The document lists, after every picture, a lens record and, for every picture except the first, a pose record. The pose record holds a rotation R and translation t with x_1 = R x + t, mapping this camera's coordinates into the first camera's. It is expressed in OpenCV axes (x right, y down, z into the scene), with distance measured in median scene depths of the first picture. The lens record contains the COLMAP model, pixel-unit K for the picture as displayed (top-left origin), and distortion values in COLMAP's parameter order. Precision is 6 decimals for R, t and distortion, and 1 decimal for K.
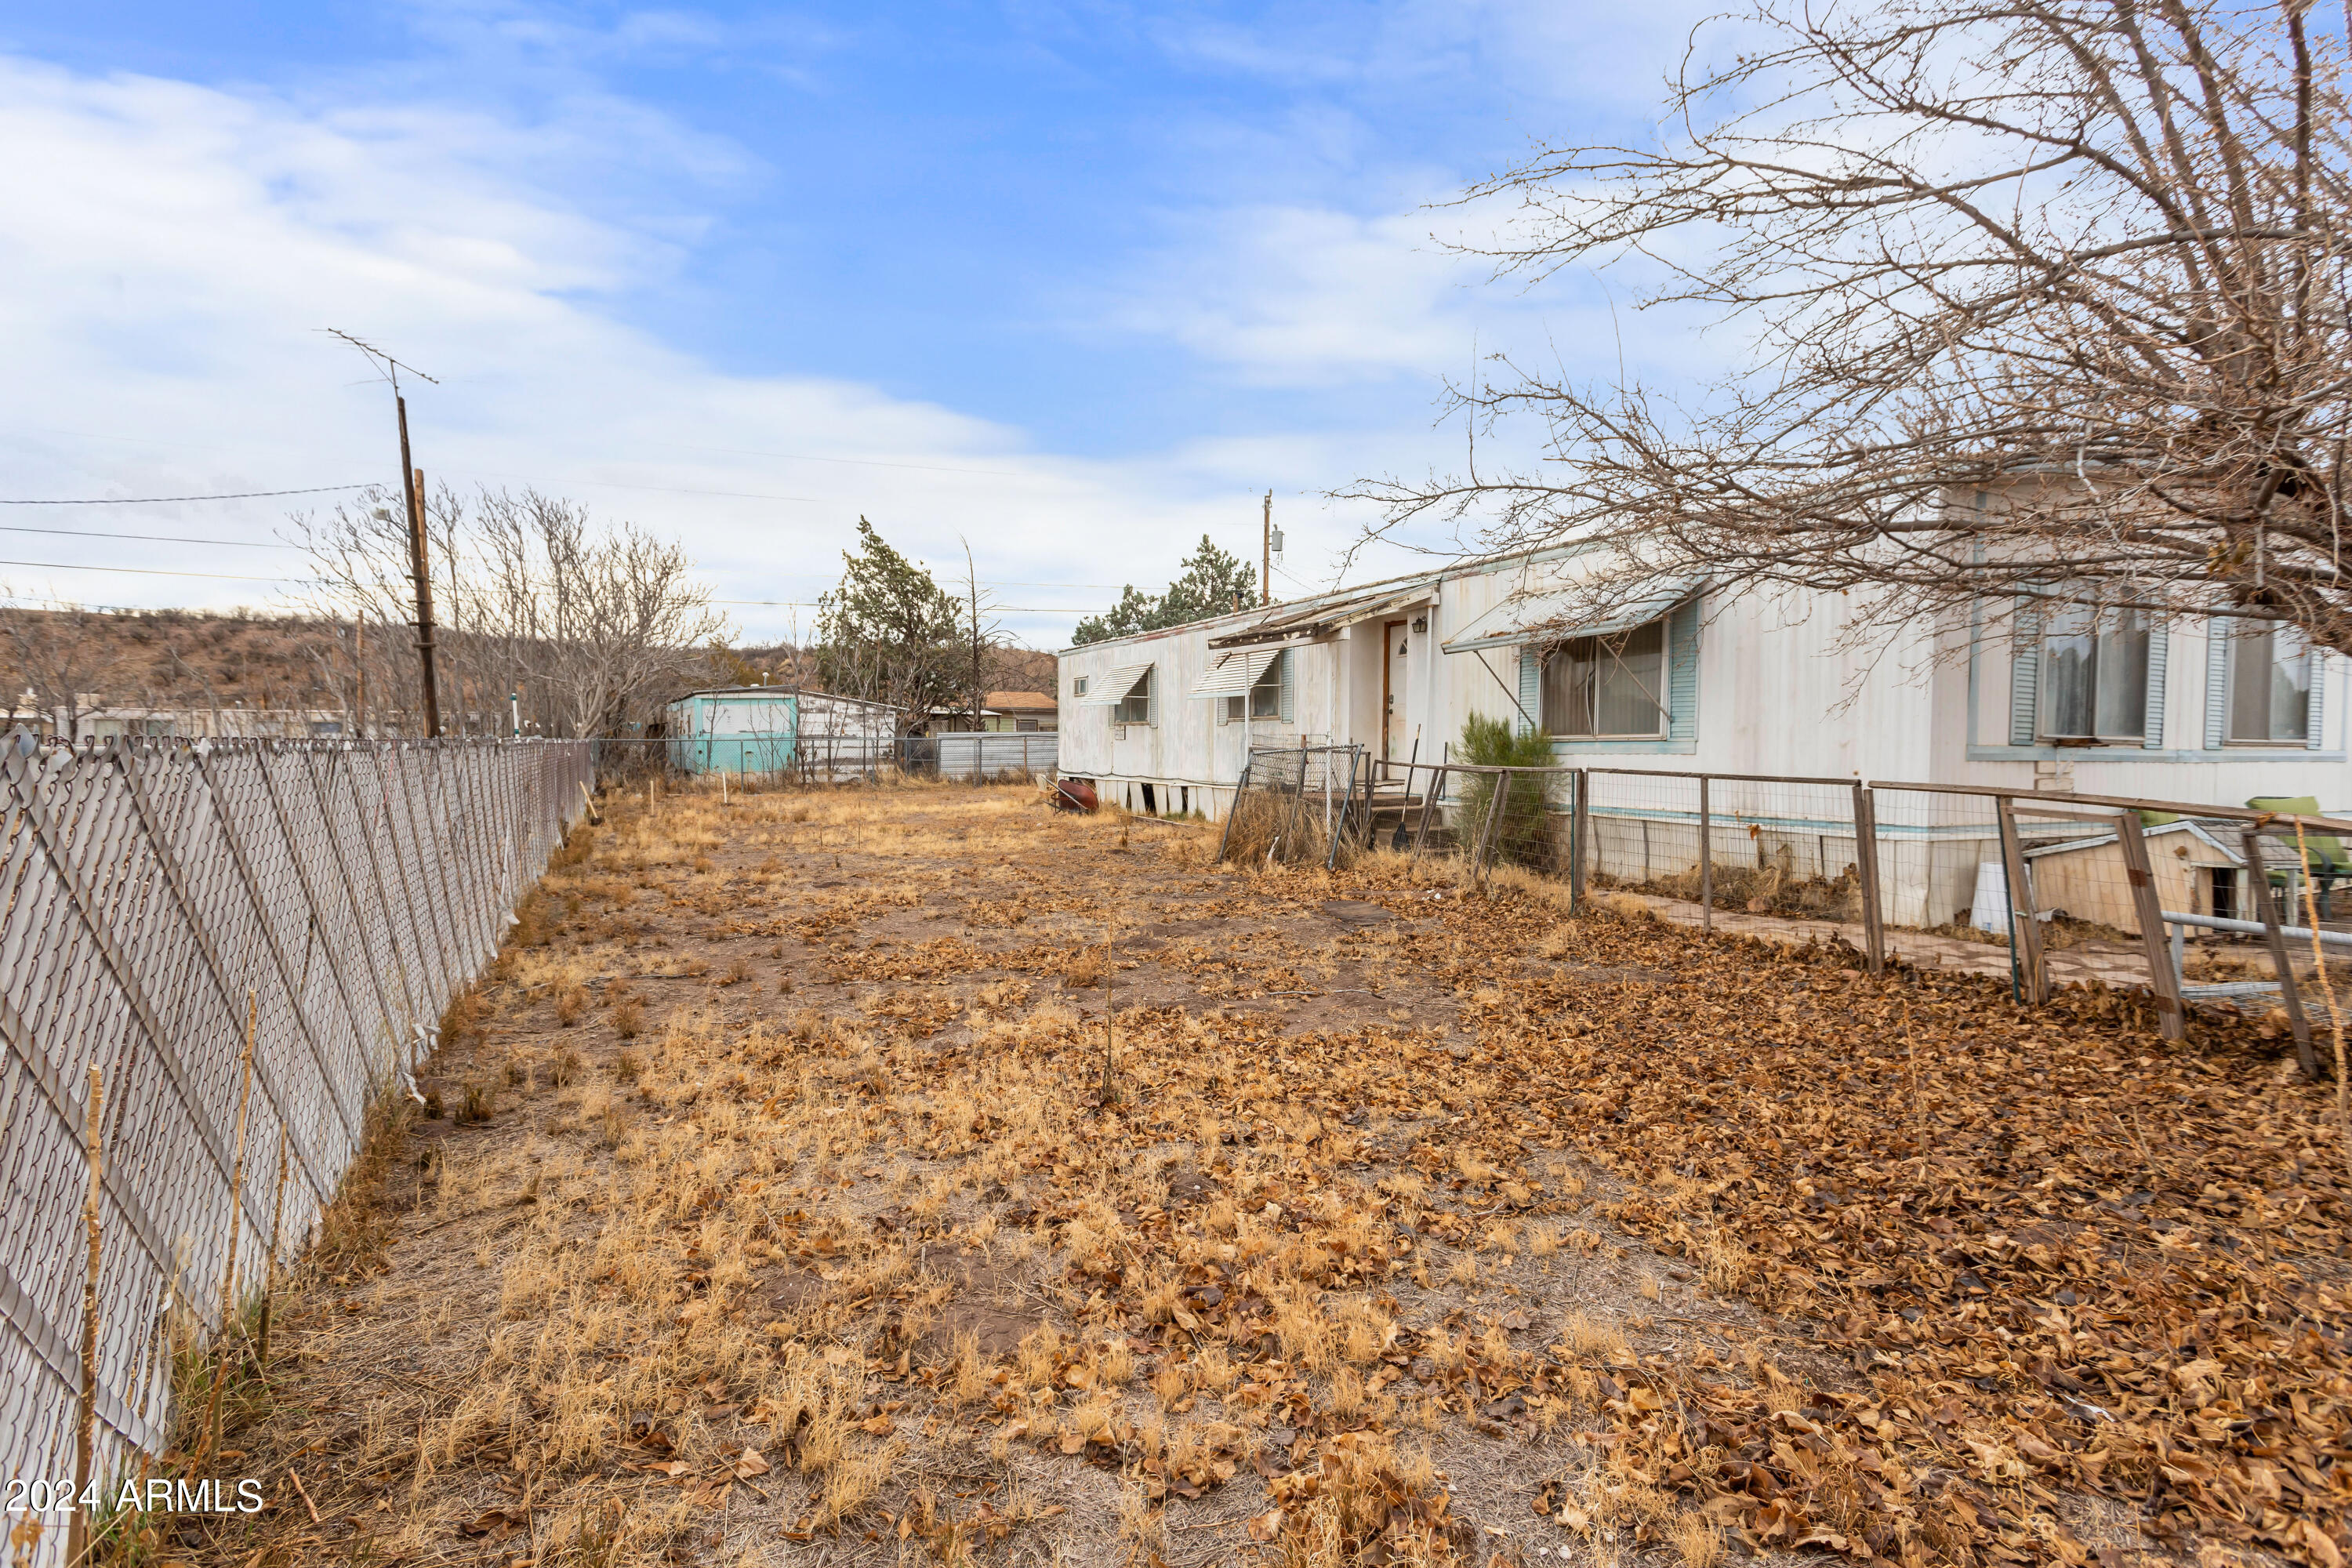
lens RADIAL K [[1103.5, 0, 1176.0], [0, 1103.5, 784.0], [0, 0, 1]] dist [-0.001412, 0.000089]
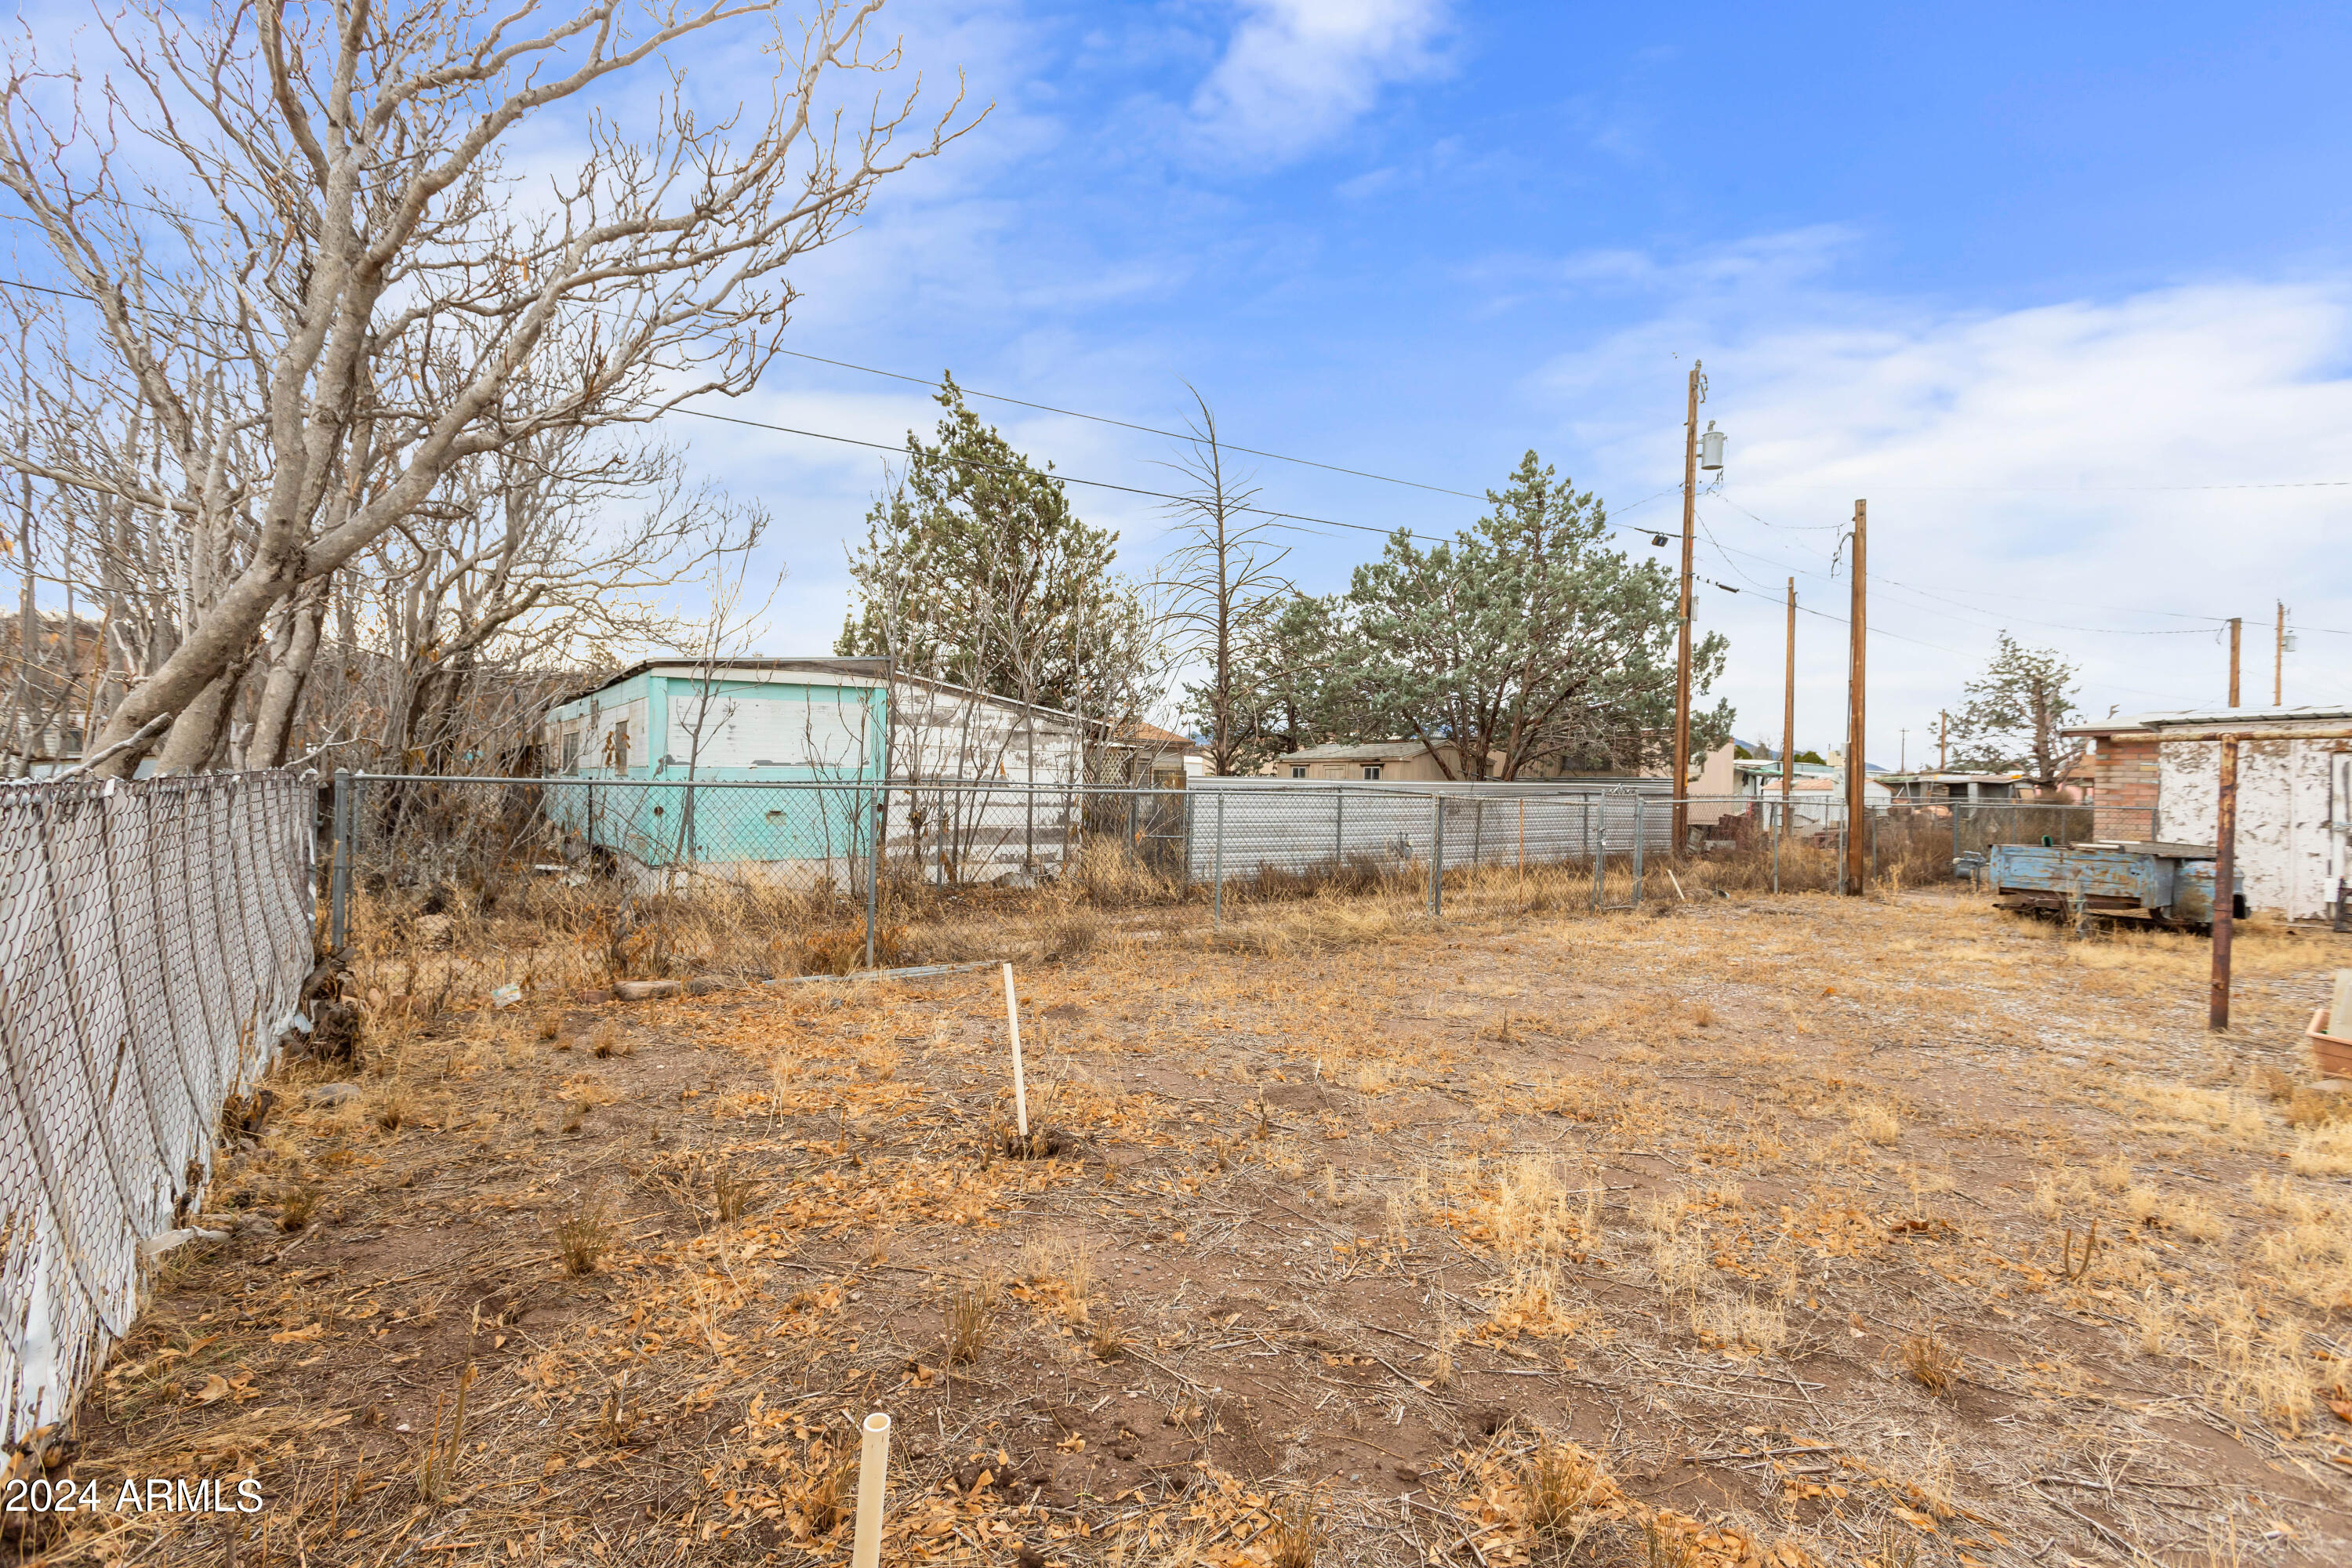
lens RADIAL K [[1103.5, 0, 1176.0], [0, 1103.5, 784.0], [0, 0, 1]] dist [-0.001412, 0.000089]
pose [[0.991833, 0.023406, 0.125380, -0.247737], [-0.018326, 0.998970, -0.041518, -0.021335], [-0.126223, 0.038881, 0.991240, 0.479458]]
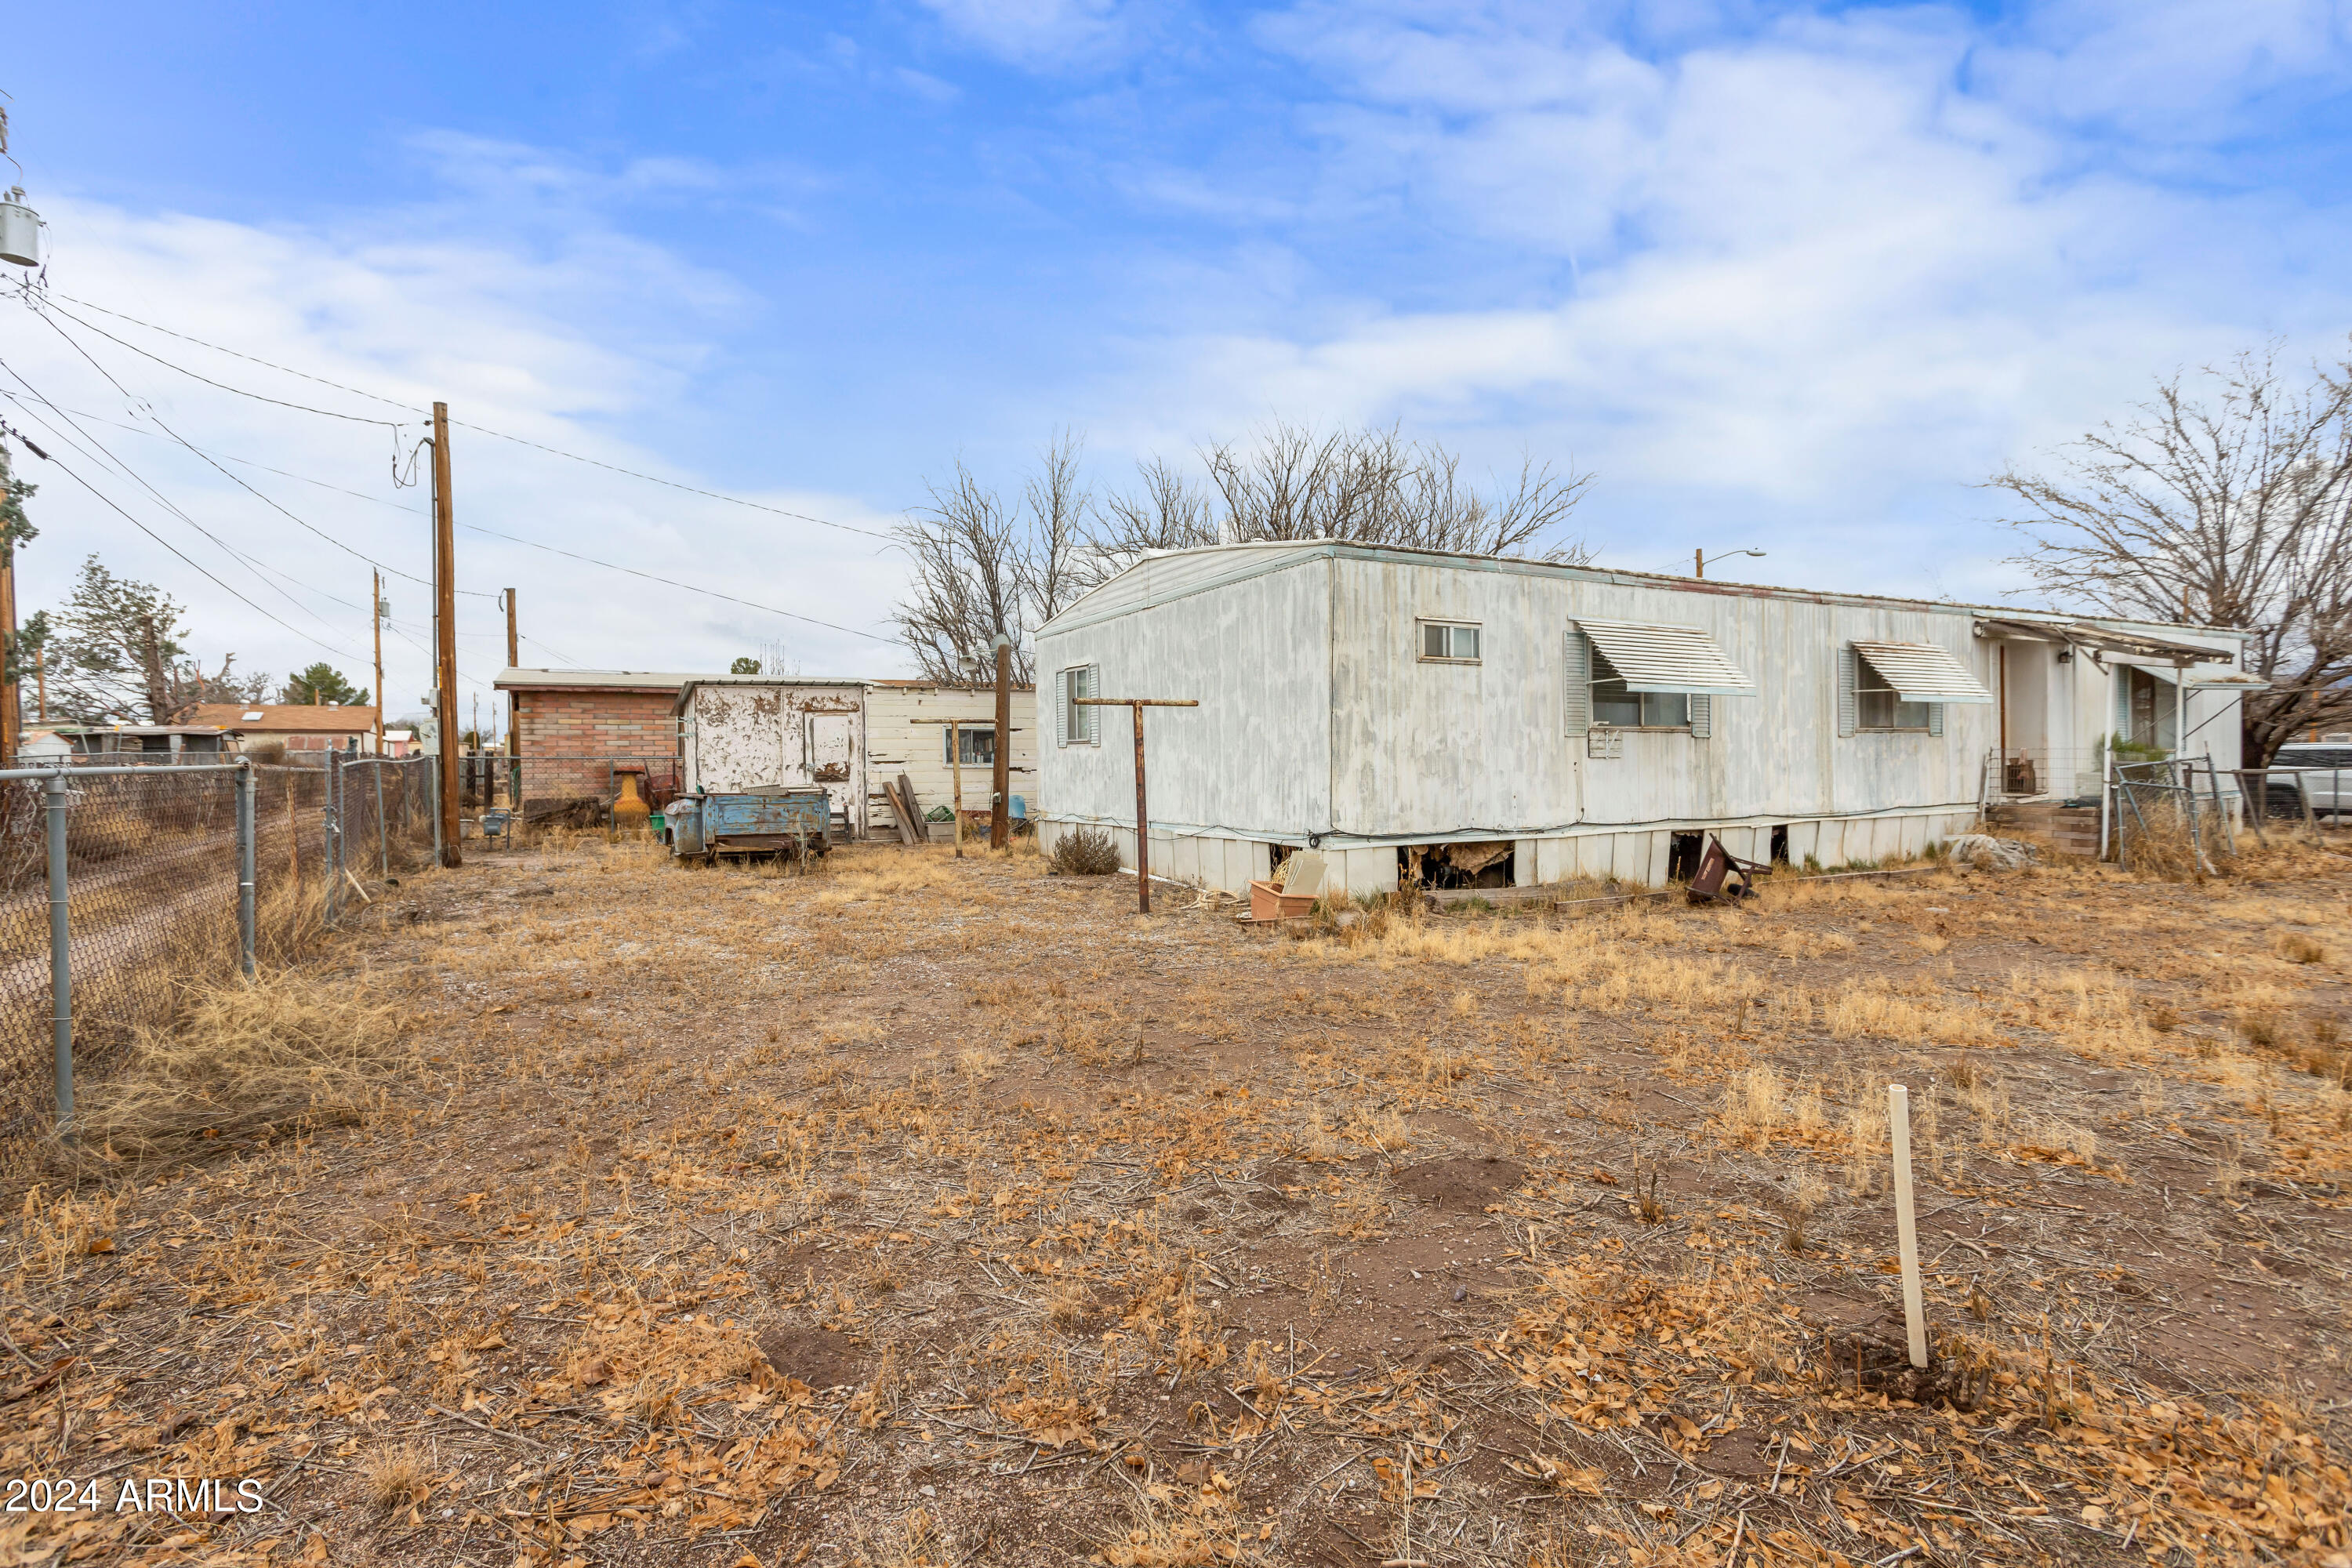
lens RADIAL K [[1103.5, 0, 1176.0], [0, 1103.5, 784.0], [0, 0, 1]] dist [-0.001412, 0.000089]
pose [[-0.058390, -0.025203, 0.997976, -0.395102], [0.044174, 0.998637, 0.027805, -0.036564], [-0.997316, 0.045708, -0.057197, 0.865848]]
